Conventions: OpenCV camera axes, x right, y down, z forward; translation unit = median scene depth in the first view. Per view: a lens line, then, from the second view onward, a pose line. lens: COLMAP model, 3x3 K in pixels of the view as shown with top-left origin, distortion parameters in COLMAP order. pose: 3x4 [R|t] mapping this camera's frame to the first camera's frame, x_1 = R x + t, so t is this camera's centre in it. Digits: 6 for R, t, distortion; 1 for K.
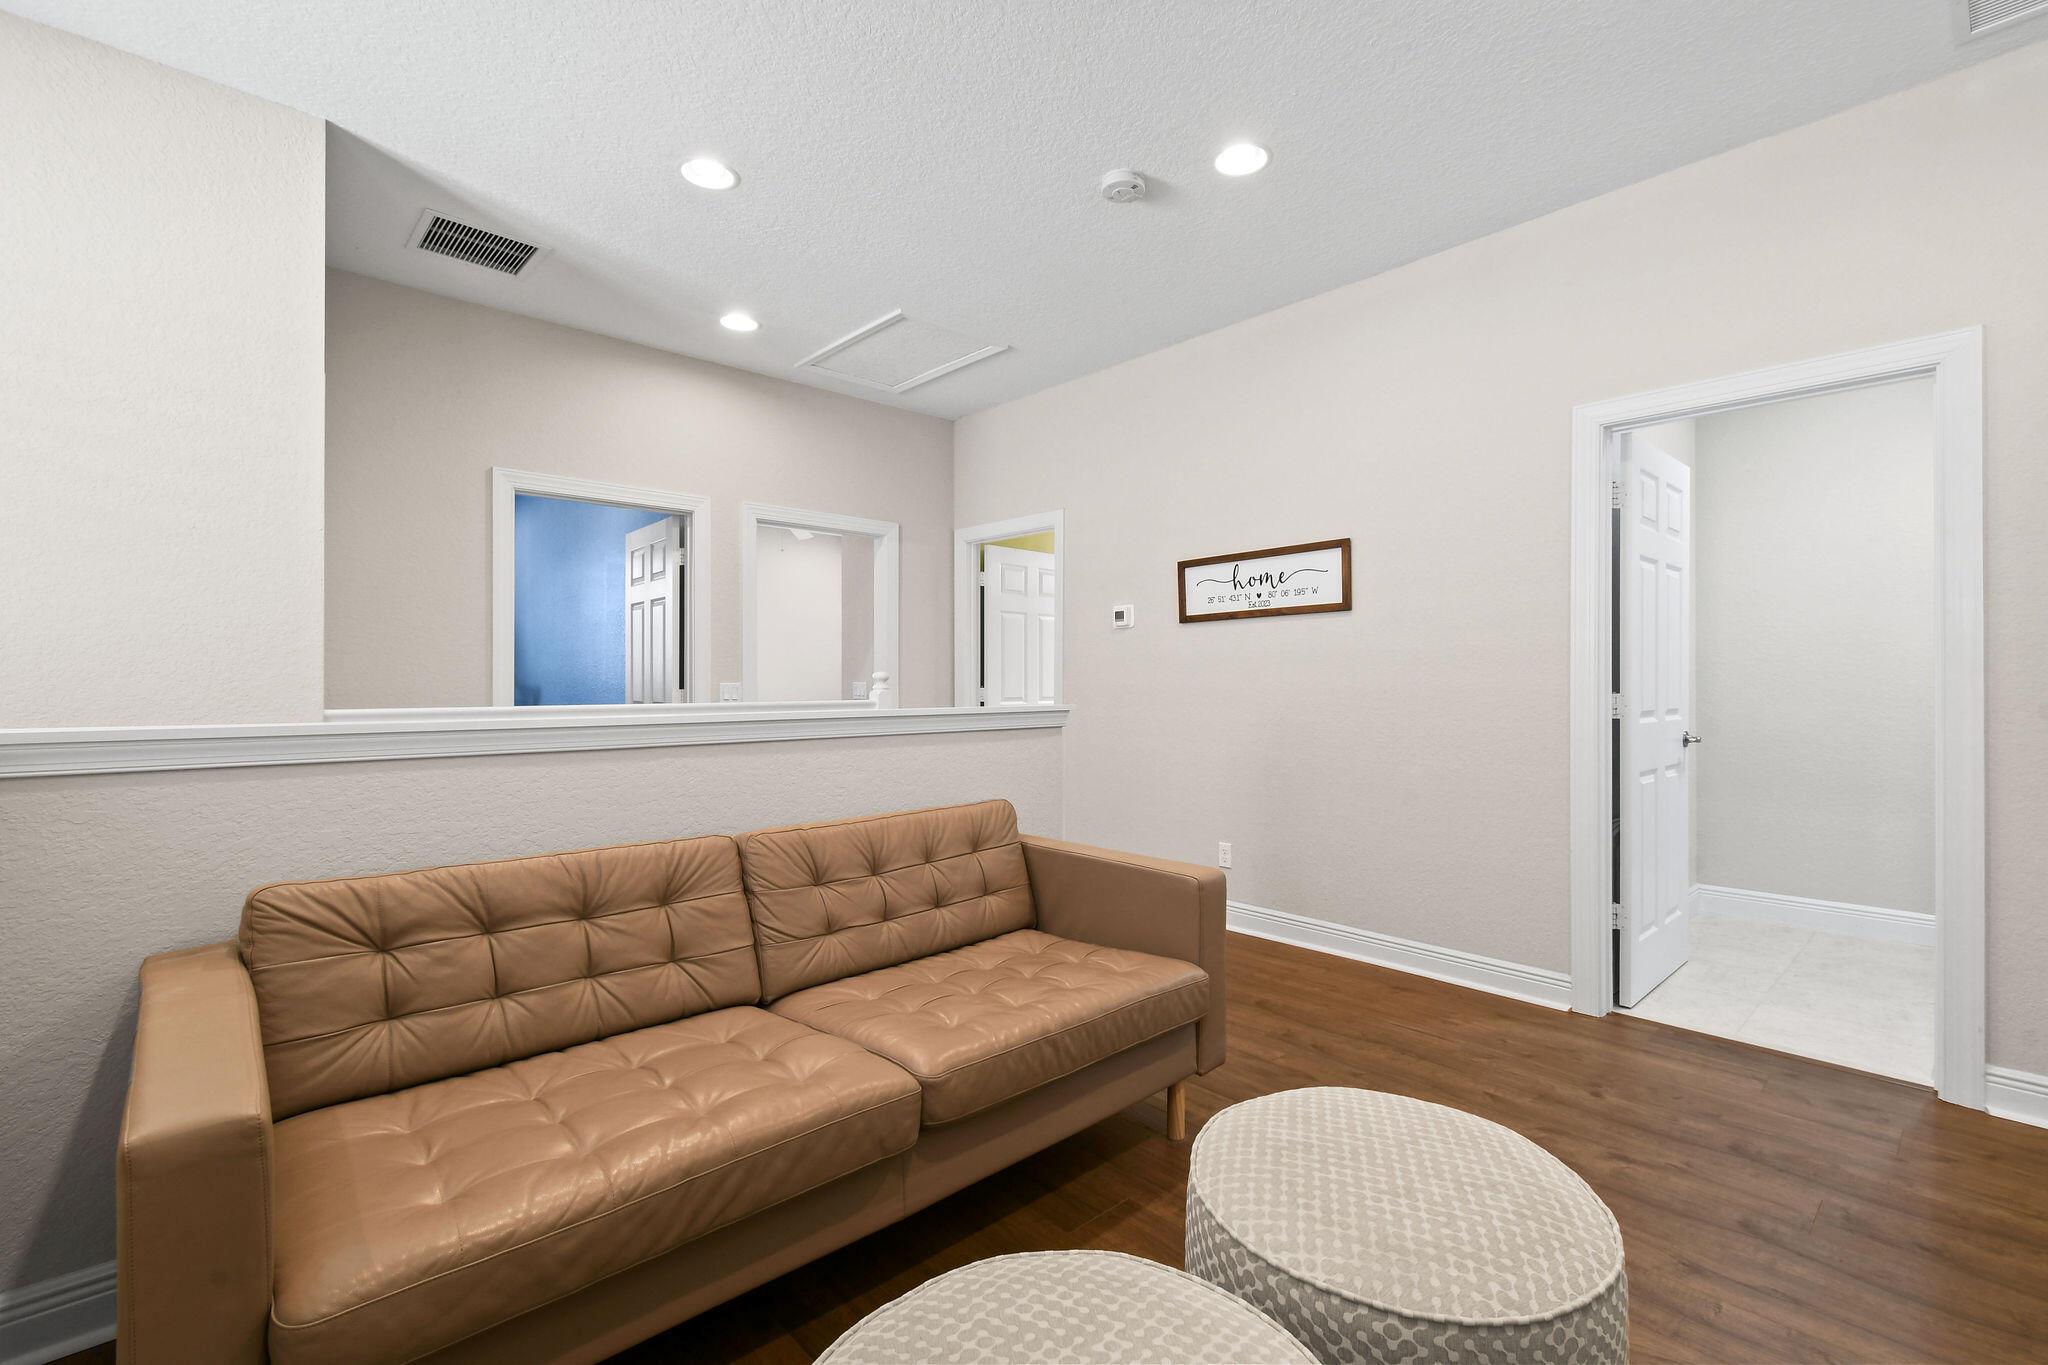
lens RADIAL K [[910.2, 0, 1024.0], [0, 910.2, 682.5], [0, 0, 1]] dist [-0.001220, 0.000220]
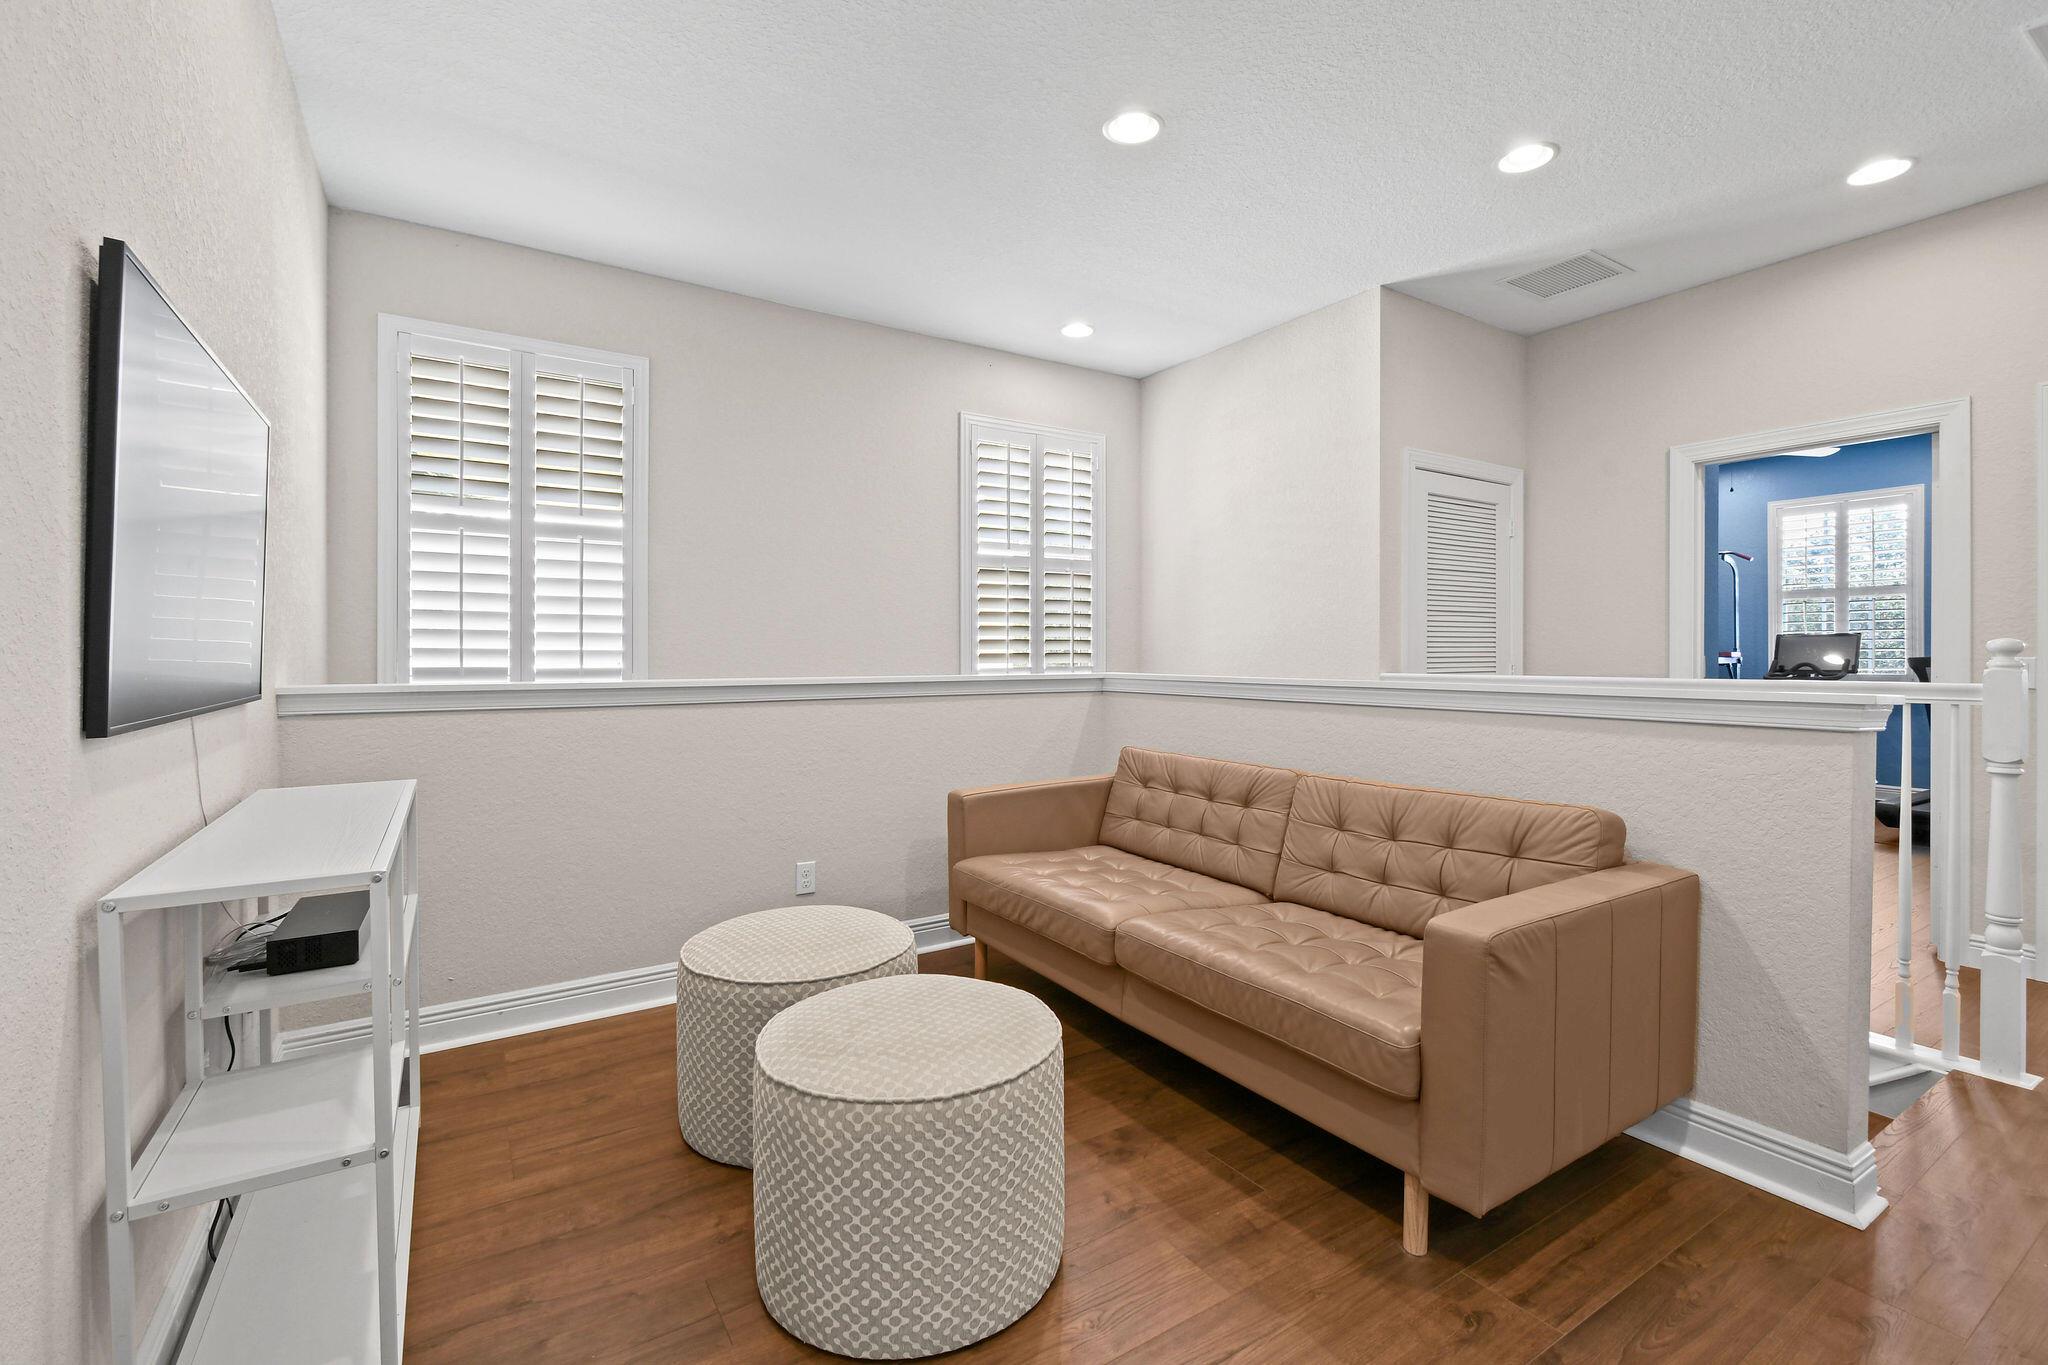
lens RADIAL K [[898.2, 0, 1051.2], [0, 898.2, 656.5], [0, 0, 1]] dist [0.025328, 0.000134]
pose [[-0.145448, 0.006296, -0.989346, 1.026475], [-0.001738, 0.999977, 0.006619, -0.006858], [0.989364, 0.002682, -0.145433, 0.852022]]
